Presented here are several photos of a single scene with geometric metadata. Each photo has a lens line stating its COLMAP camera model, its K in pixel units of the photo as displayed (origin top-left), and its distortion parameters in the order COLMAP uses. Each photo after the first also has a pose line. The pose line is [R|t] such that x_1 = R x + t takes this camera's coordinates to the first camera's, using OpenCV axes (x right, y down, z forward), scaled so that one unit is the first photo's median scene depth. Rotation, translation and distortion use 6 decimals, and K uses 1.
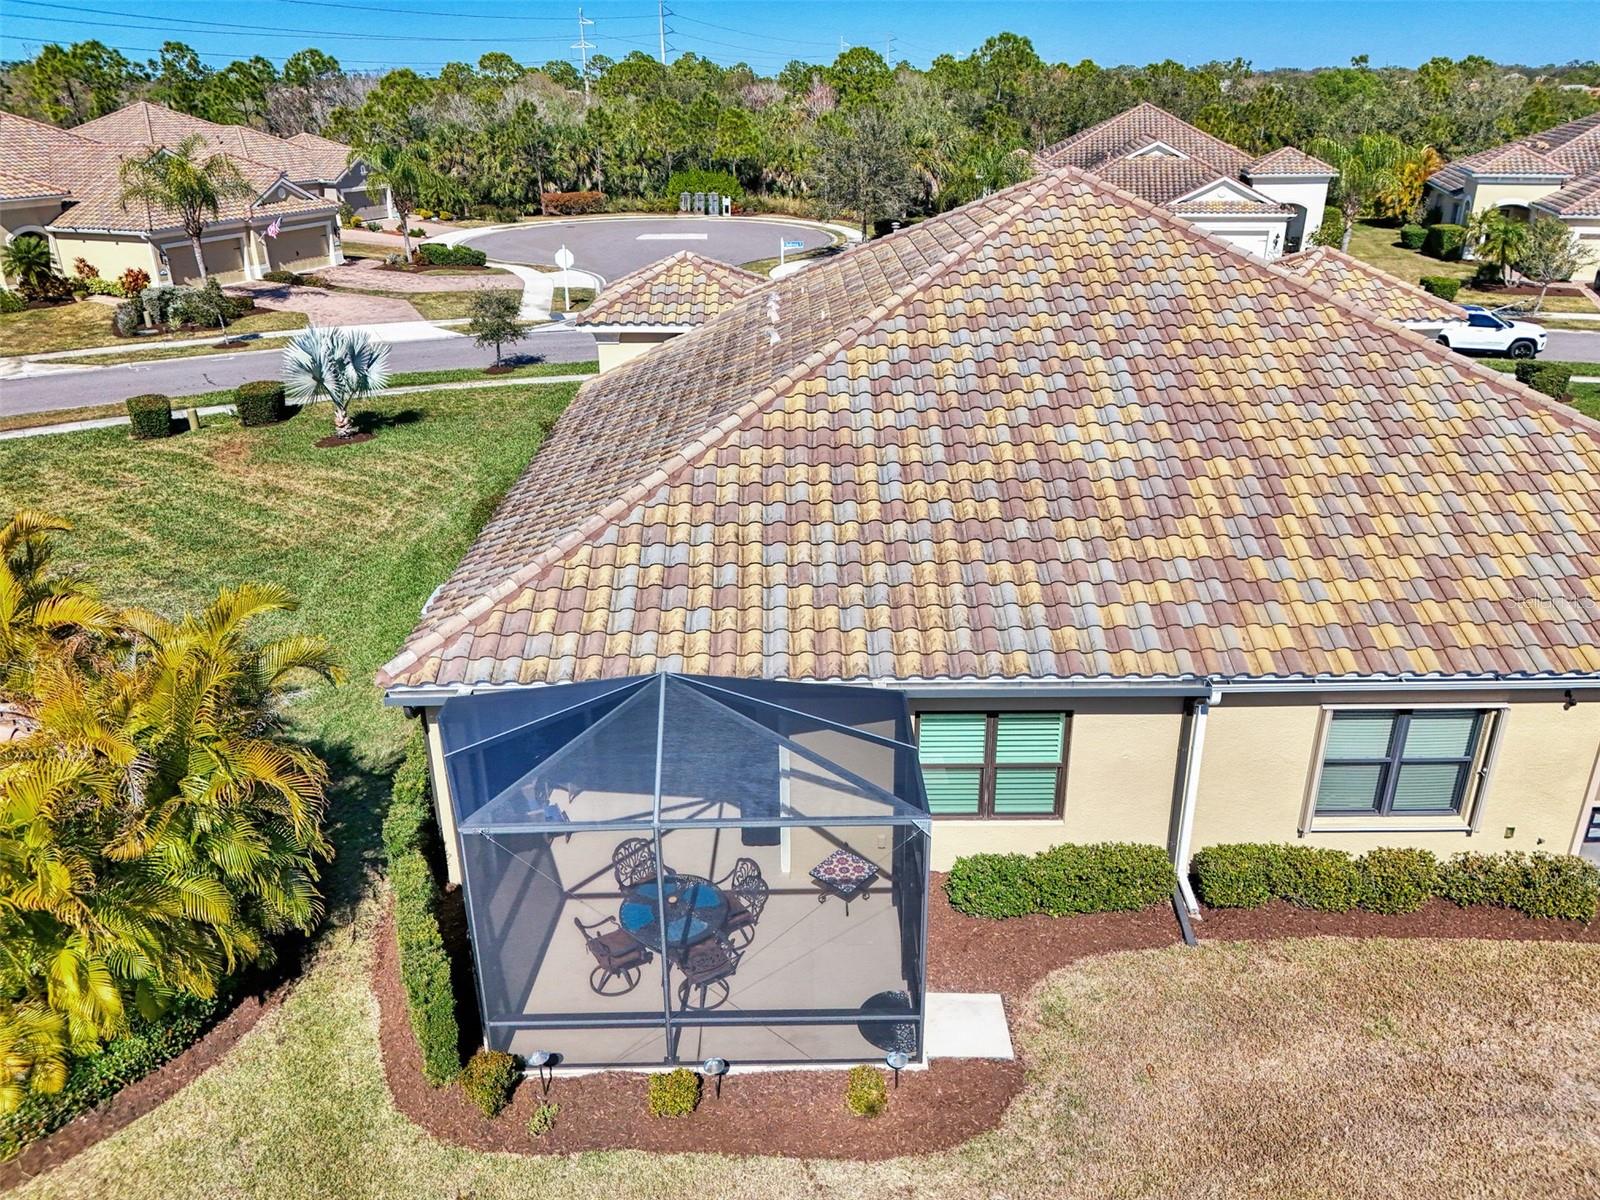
lens RADIAL K [[1186.5, 0, 800.0], [0, 1186.5, 600.0], [0, 0, 1]] dist [0.073922, -0.072586]
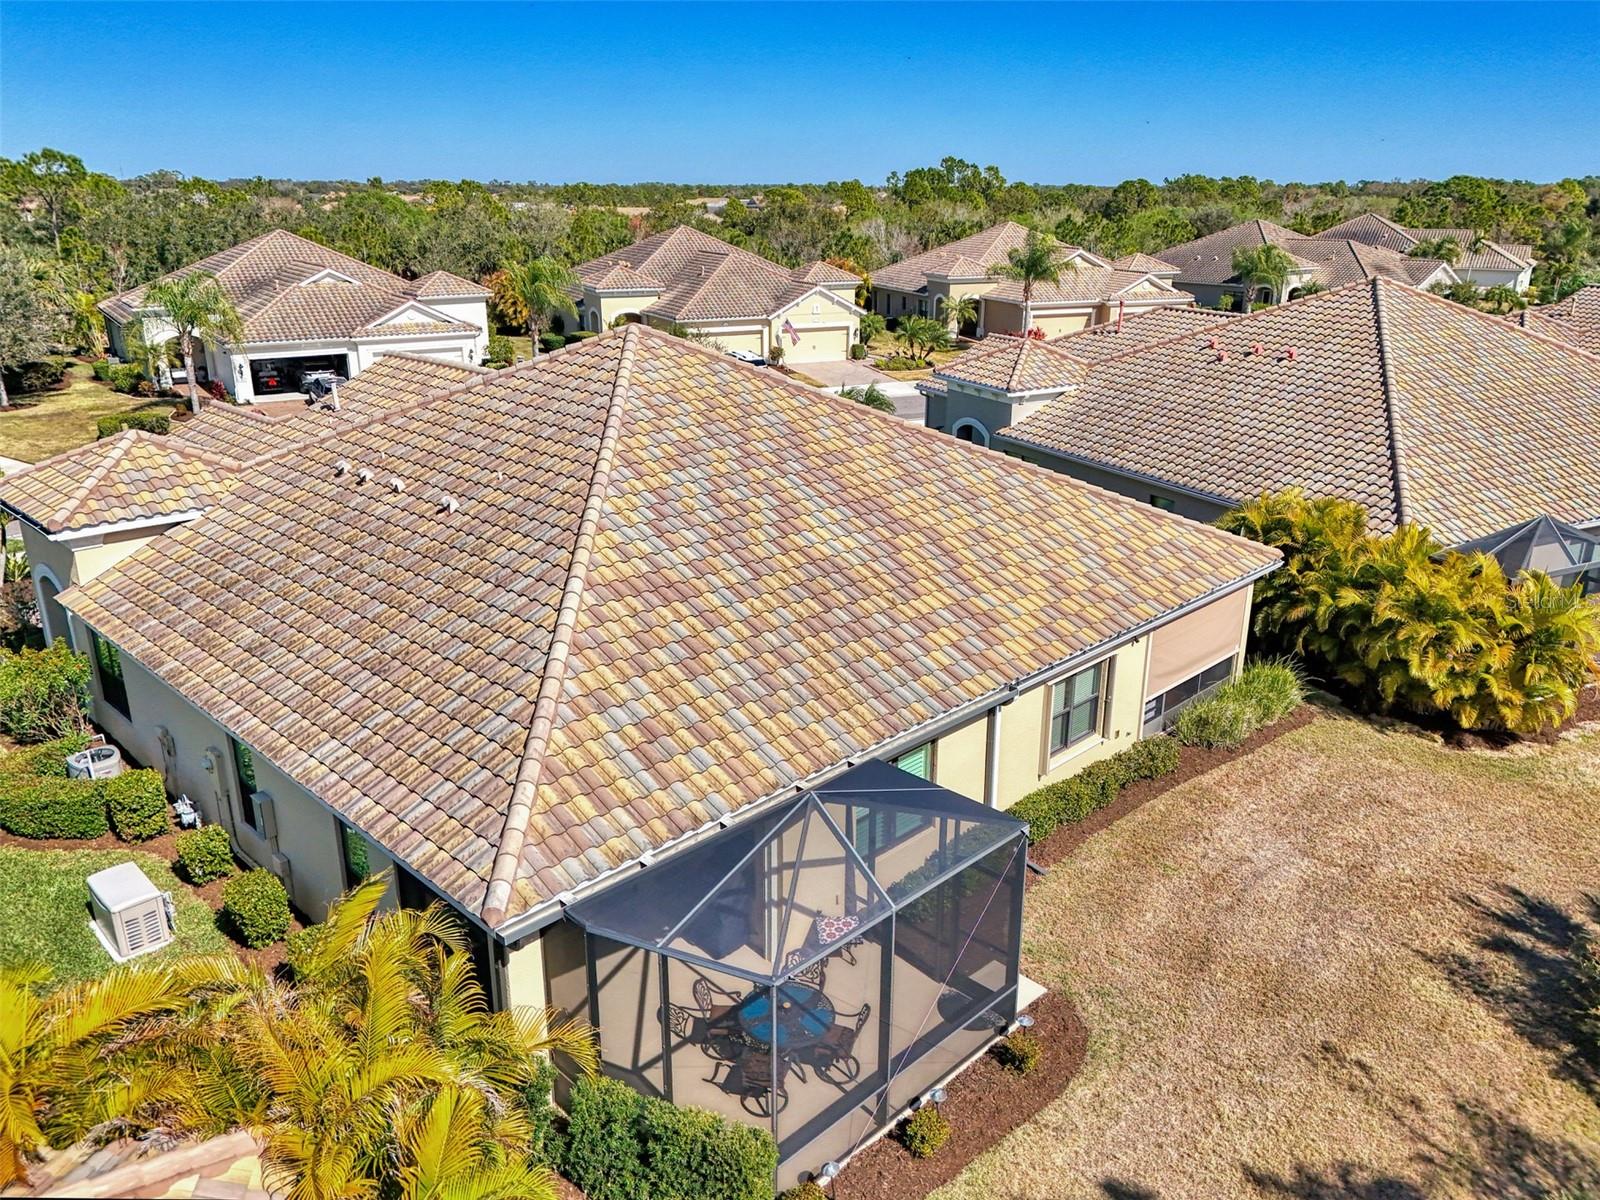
lens RADIAL K [[1186.5, 0, 800.0], [0, 1186.5, 600.0], [0, 0, 1]] dist [0.073922, -0.072586]
pose [[0.713235, -0.219719, 0.665597, -0.378612], [0.271629, 0.962037, 0.026506, -0.067886], [-0.646152, 0.161890, 0.745841, 0.054510]]
